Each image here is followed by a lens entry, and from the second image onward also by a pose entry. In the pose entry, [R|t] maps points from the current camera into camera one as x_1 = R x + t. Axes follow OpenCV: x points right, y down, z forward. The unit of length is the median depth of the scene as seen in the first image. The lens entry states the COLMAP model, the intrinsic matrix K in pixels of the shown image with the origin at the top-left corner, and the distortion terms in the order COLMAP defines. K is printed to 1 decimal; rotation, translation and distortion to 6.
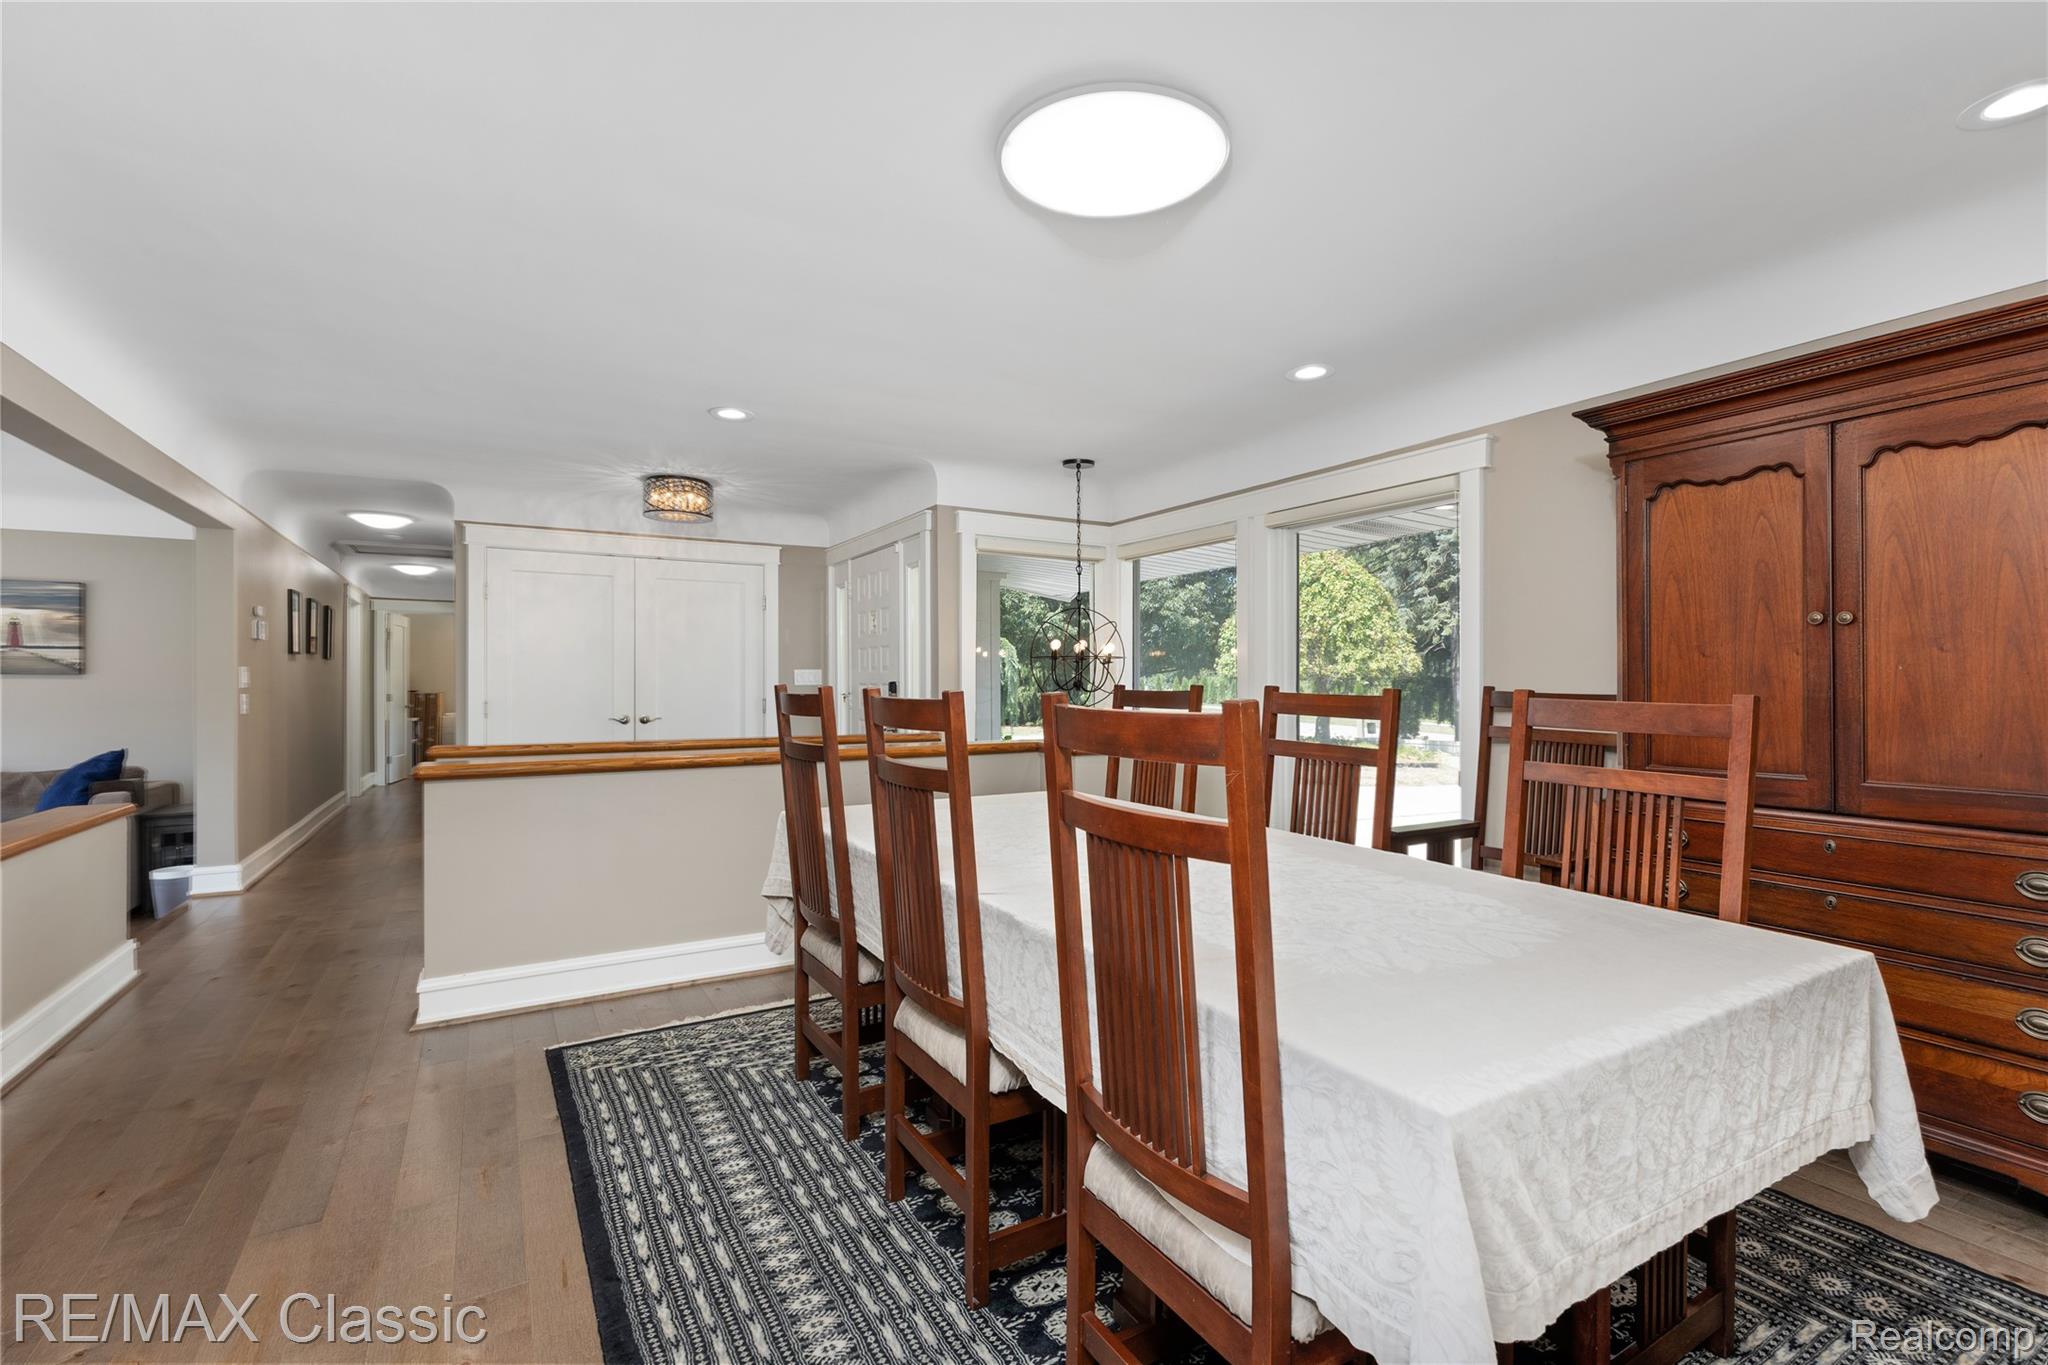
lens RADIAL K [[926.1, 0, 1021.5], [0, 926.1, 683.4], [0, 0, 1]] dist [0.015565, -0.004806]
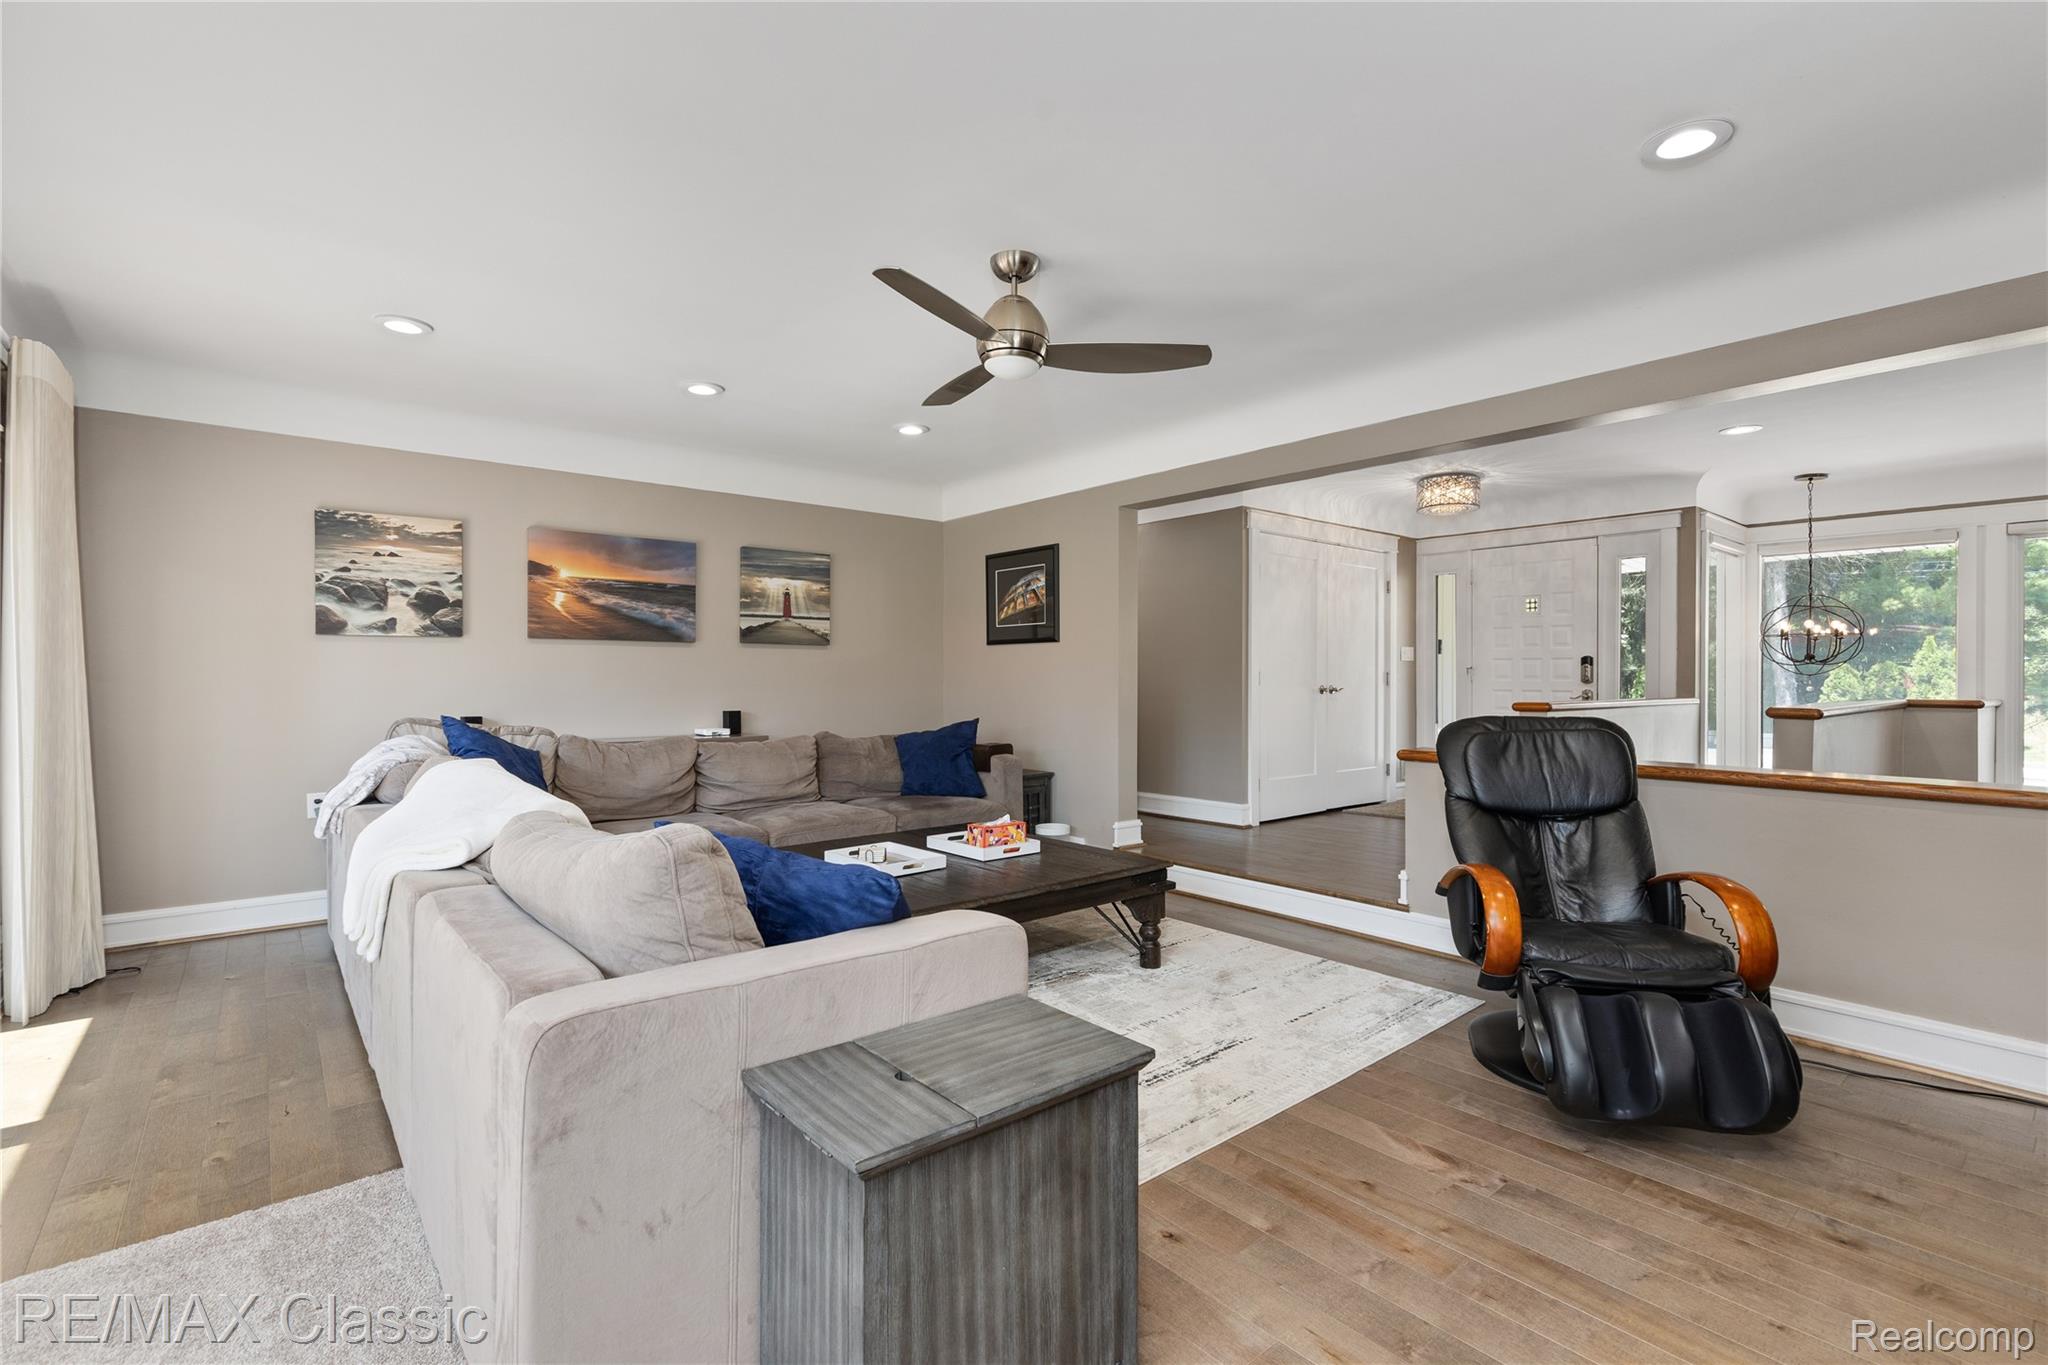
lens RADIAL K [[926.1, 0, 1021.5], [0, 926.1, 683.4], [0, 0, 1]] dist [0.015565, -0.004806]
pose [[0.987539, -0.000583, 0.157372, -0.972936], [-0.000532, 0.999975, 0.007041, 0.025237], [-0.157372, -0.007037, 0.987514, -0.028806]]
